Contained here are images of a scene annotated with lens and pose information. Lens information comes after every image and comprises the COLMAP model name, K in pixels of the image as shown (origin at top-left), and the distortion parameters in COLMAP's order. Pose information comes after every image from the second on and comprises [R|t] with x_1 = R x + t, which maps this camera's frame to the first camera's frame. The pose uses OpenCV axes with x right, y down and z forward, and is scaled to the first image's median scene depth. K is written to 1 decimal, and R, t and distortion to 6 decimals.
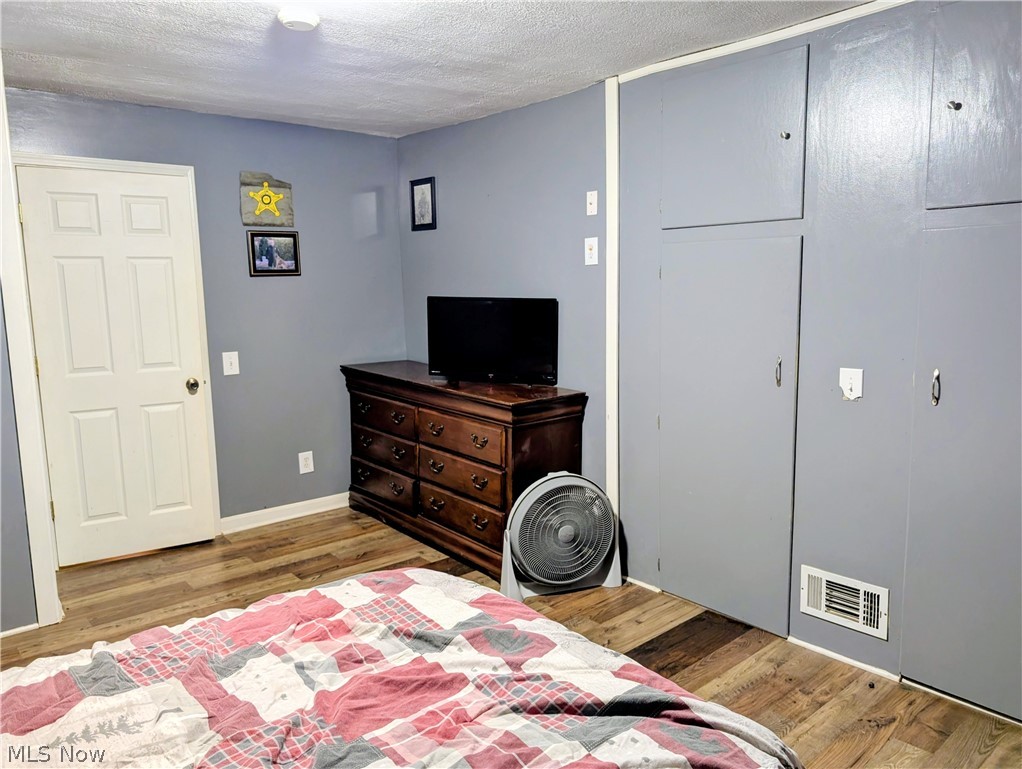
lens RADIAL K [[728.1, 0, 516.7], [0, 728.1, 384.0], [0, 0, 1]] dist [0.026024, 0.003075]
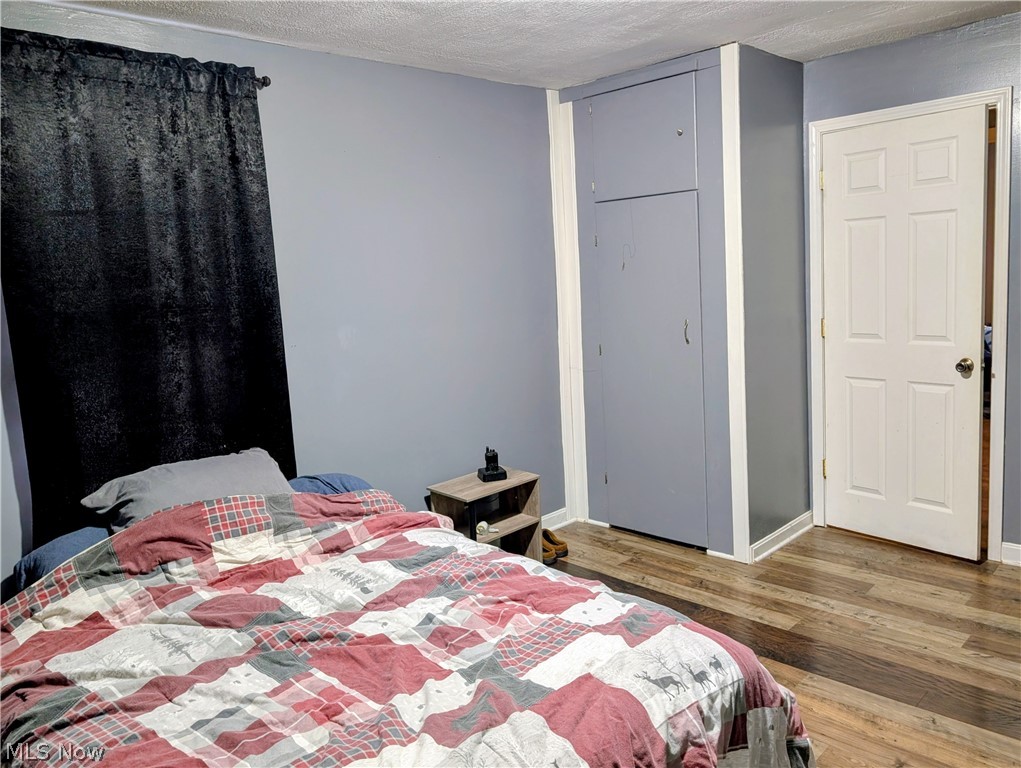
lens RADIAL K [[774.2, 0, 507.0], [0, 774.2, 380.8], [0, 0, 1]] dist [0.026750, -0.001826]
pose [[0.113994, 0.151822, -0.981812, 0.400812], [-0.080101, 0.986441, 0.143238, -0.075790], [0.990247, 0.062316, 0.124609, 0.449551]]
